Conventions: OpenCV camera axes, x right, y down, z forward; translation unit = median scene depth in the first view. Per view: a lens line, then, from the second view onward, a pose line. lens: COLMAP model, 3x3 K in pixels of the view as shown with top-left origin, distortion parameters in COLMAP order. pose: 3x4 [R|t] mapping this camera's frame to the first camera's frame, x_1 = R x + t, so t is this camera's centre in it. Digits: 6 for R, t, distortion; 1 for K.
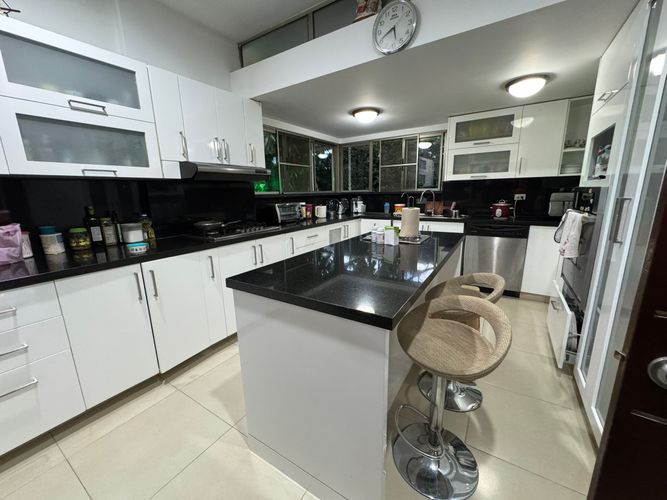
lens RADIAL K [[269.0, 0, 333.5], [0, 269.0, 250.0], [0, 0, 1]] dist [-0.001540, -0.000065]
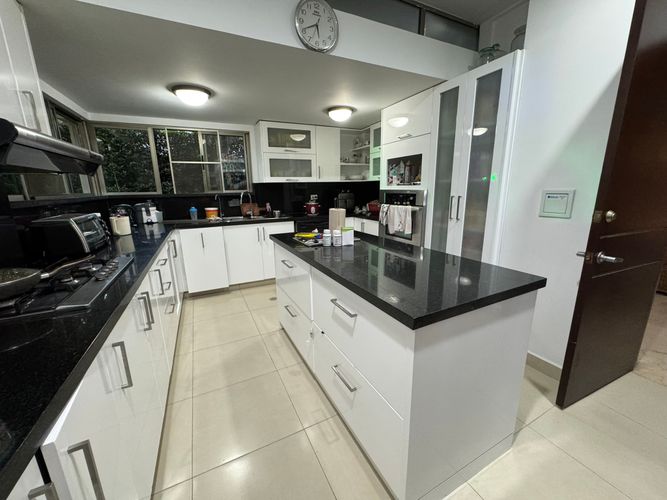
lens RADIAL K [[267.3, 0, 332.0], [0, 267.3, 248.4], [0, 0, 1]] dist [-0.001161, 0.000195]
pose [[0.517195, -0.179365, 0.836862, -0.378826], [0.188532, 0.977651, 0.093024, -0.063141], [-0.834844, 0.109664, 0.539452, 0.281849]]
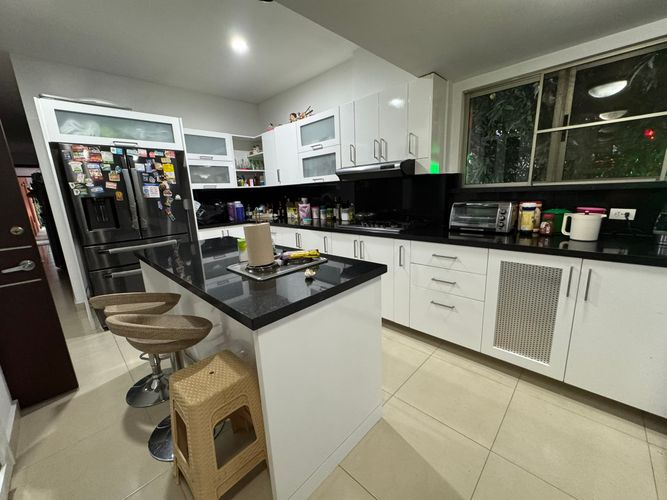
lens RADIAL K [[267.3, 0, 332.0], [0, 267.3, 248.4], [0, 0, 1]] dist [-0.001161, 0.000195]
pose [[-0.200585, 0.239299, -0.950001, 0.543549], [-0.157948, 0.949124, 0.272428, -0.189214], [0.966860, 0.204696, -0.152583, 0.776039]]
